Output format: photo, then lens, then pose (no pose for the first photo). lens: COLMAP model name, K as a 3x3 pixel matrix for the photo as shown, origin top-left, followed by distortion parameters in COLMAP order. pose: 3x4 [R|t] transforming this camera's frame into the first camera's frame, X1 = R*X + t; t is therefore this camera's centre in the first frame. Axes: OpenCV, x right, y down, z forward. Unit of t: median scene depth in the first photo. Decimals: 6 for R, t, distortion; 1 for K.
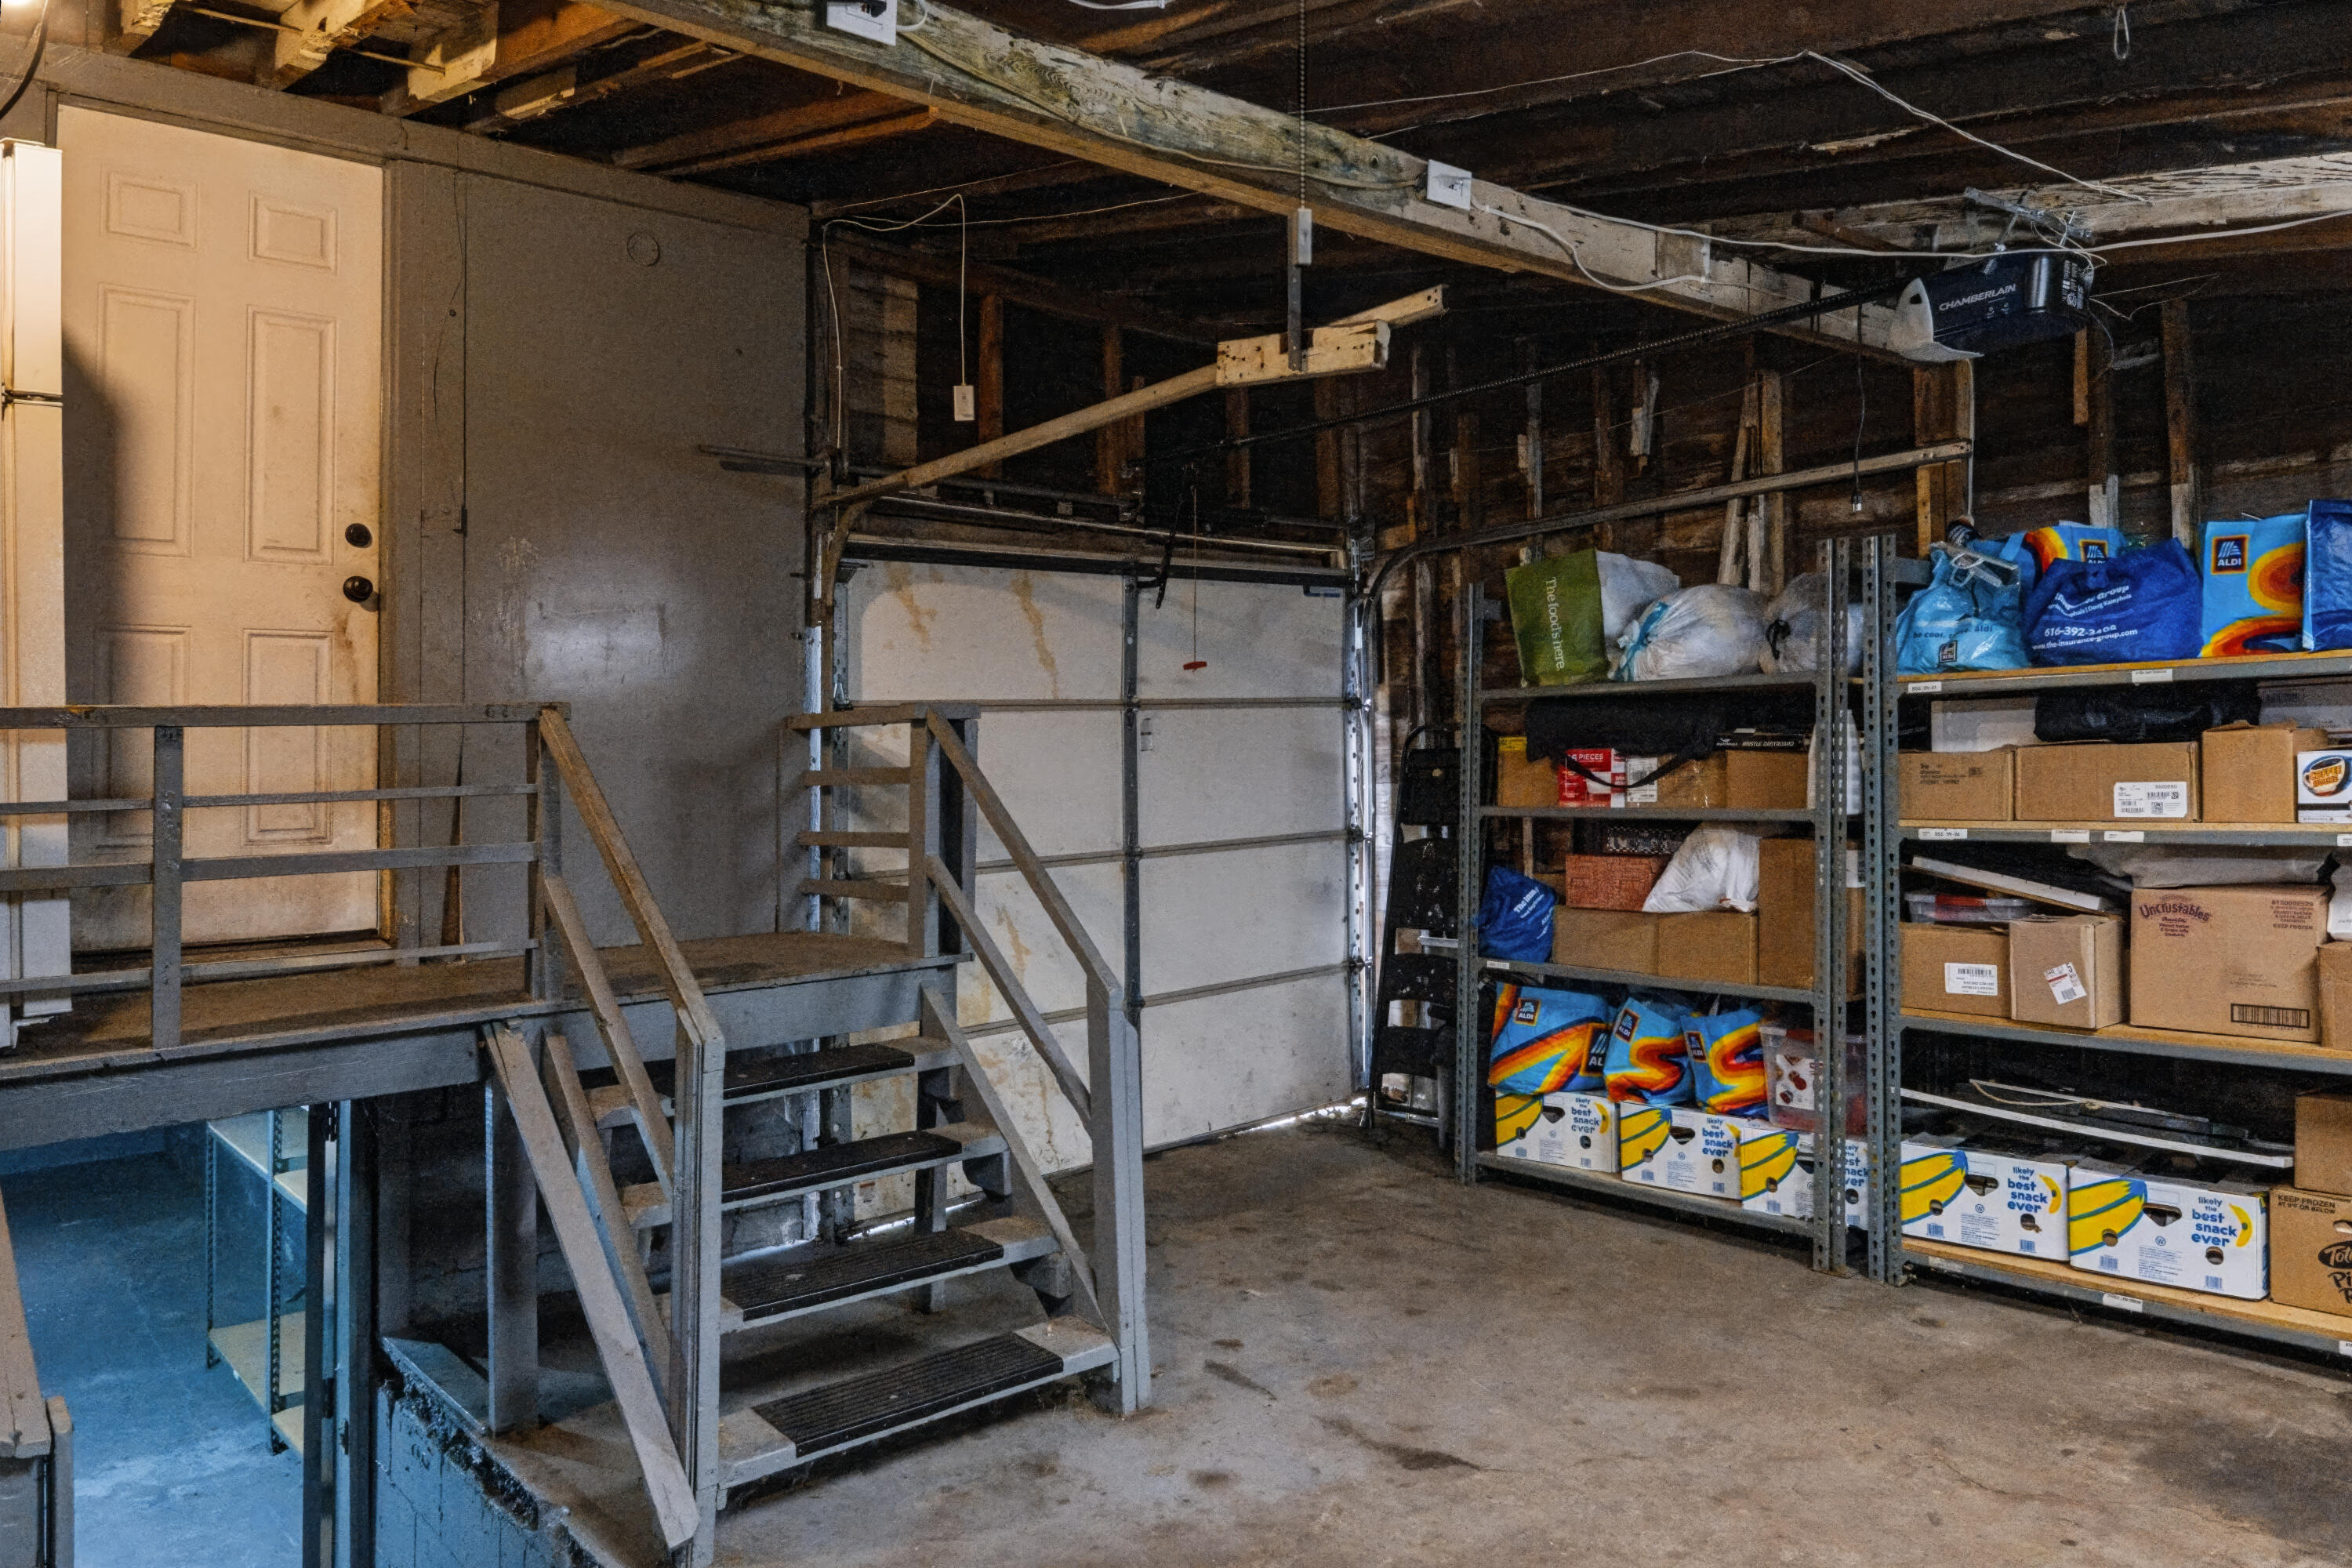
lens RADIAL K [[1639.3, 0, 1177.9], [0, 1639.3, 749.3], [0, 0, 1]] dist [0.005324, -0.015904]
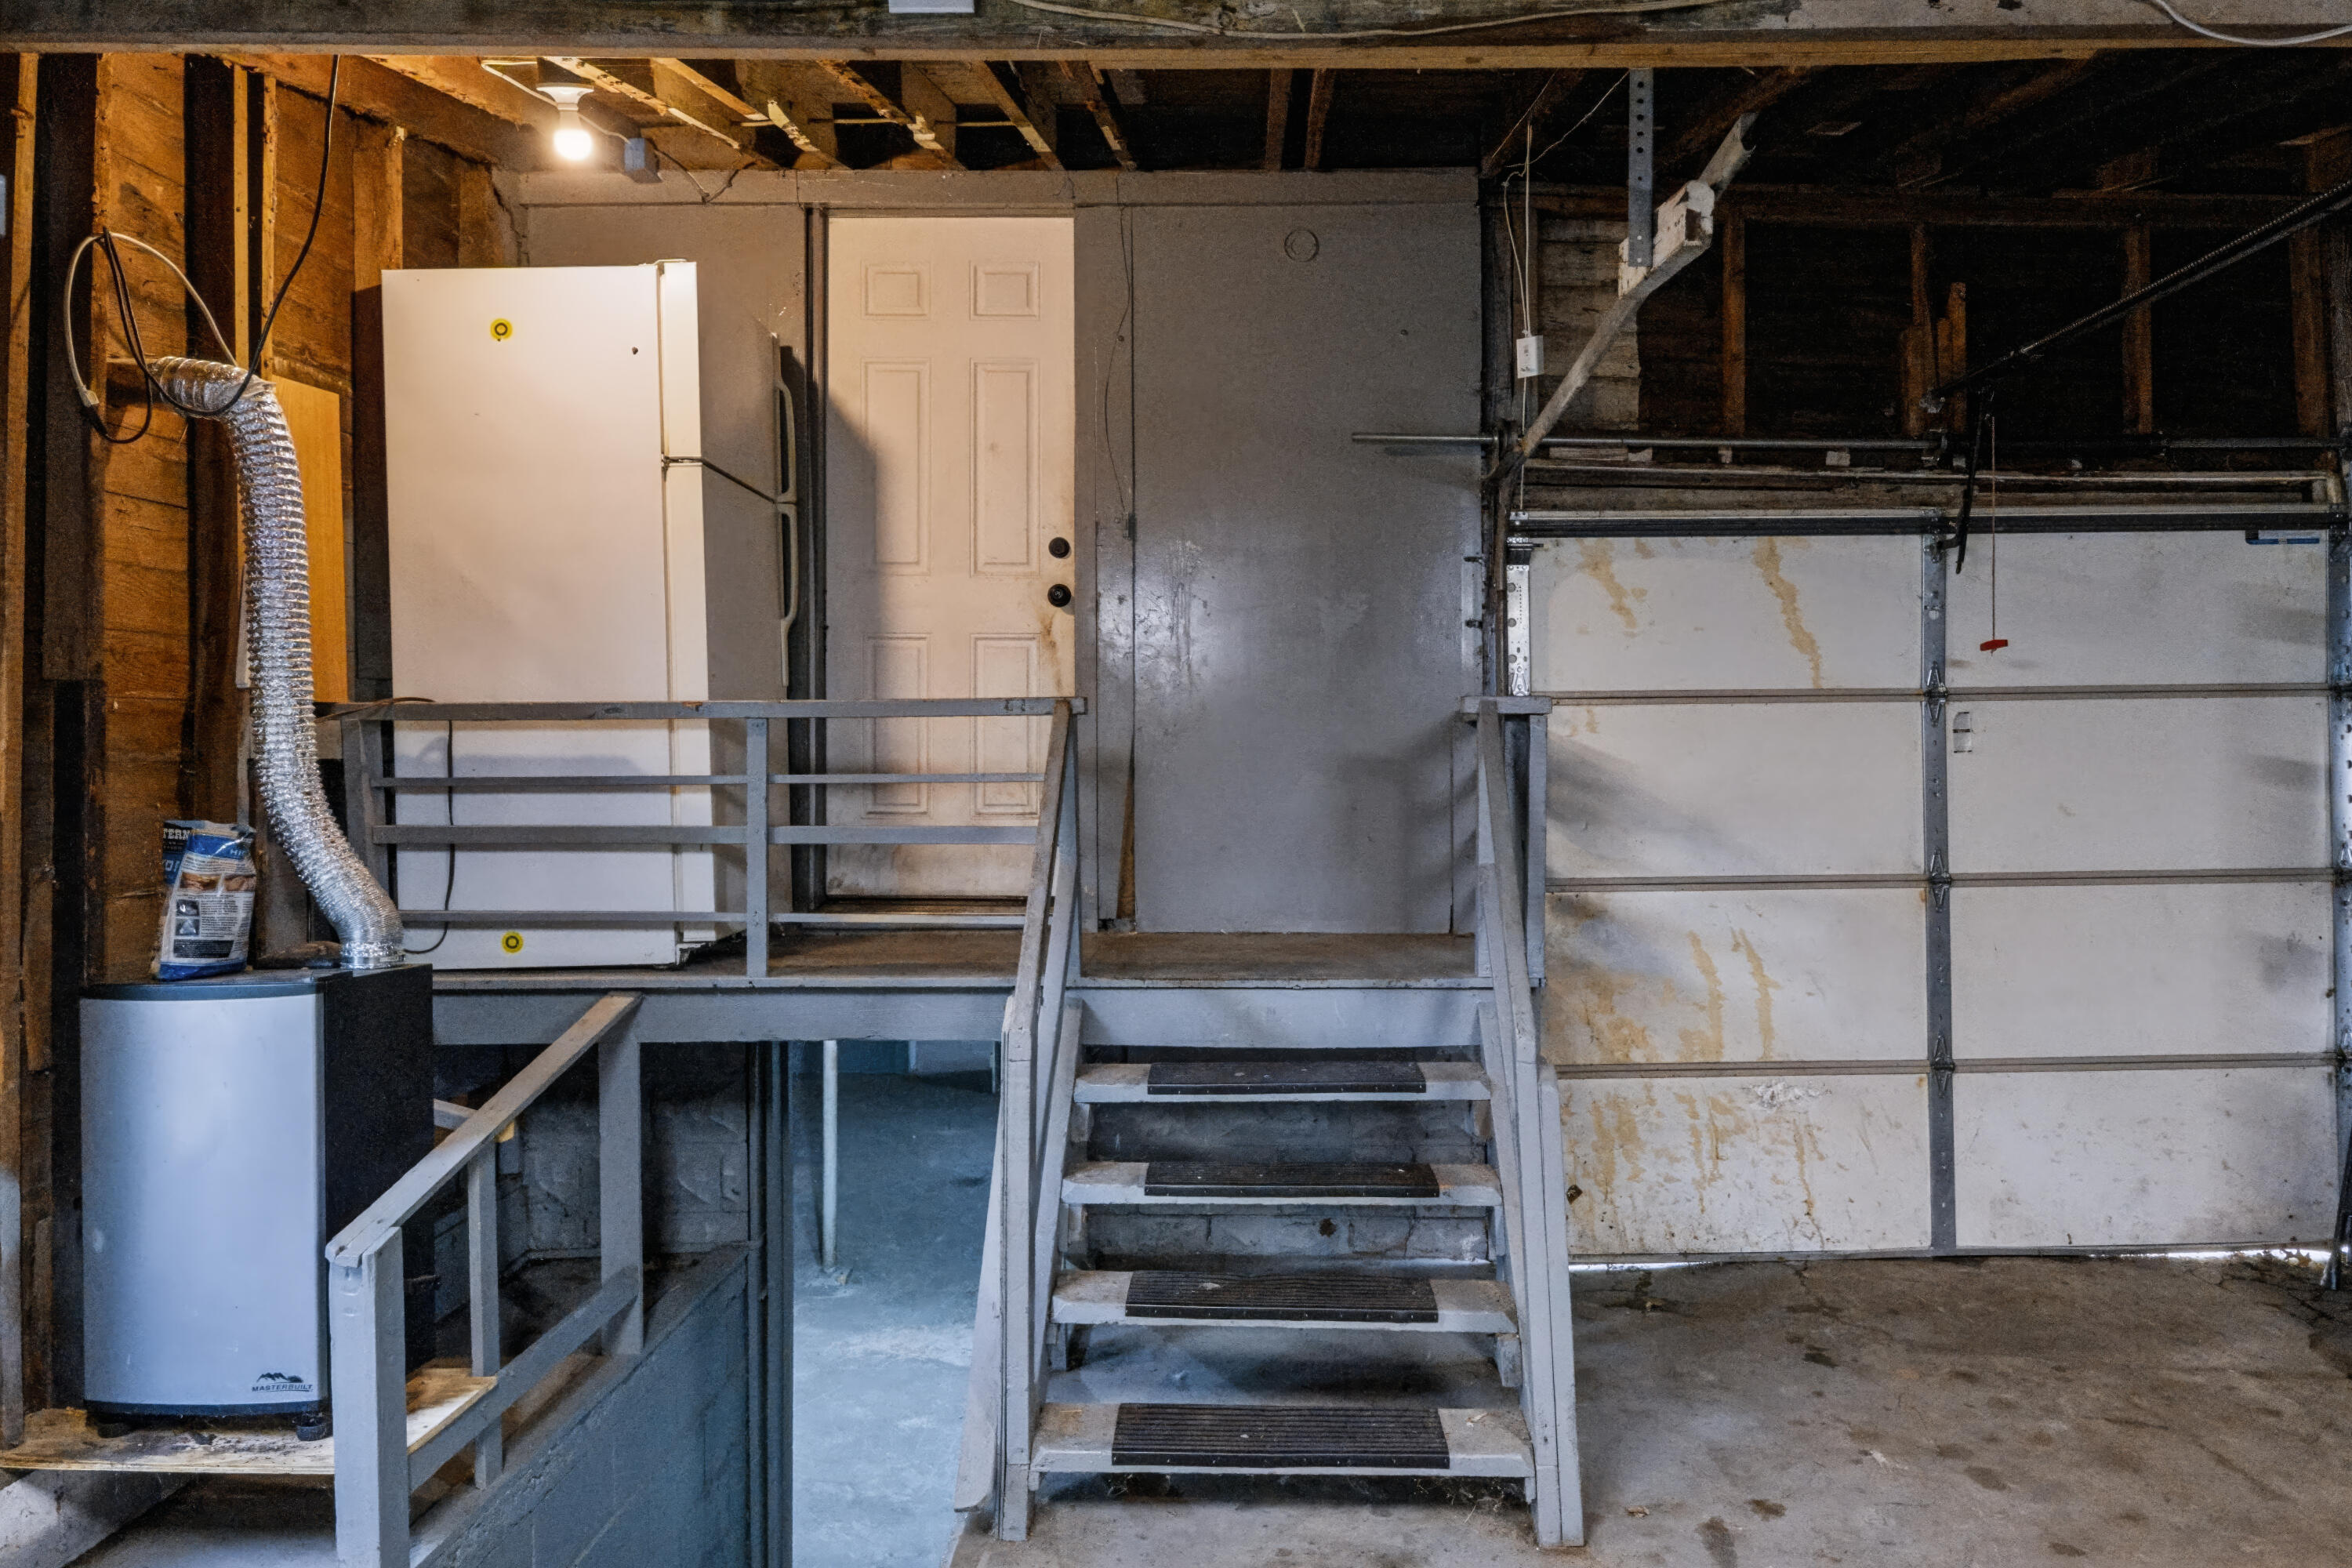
lens RADIAL K [[1639.3, 0, 1177.9], [0, 1639.3, 749.3], [0, 0, 1]] dist [0.005324, -0.015904]
pose [[0.745841, 0.021293, -0.665784, 0.297975], [-0.014915, 0.999772, 0.015266, -0.009214], [0.665957, -0.001455, 0.745989, 0.196359]]
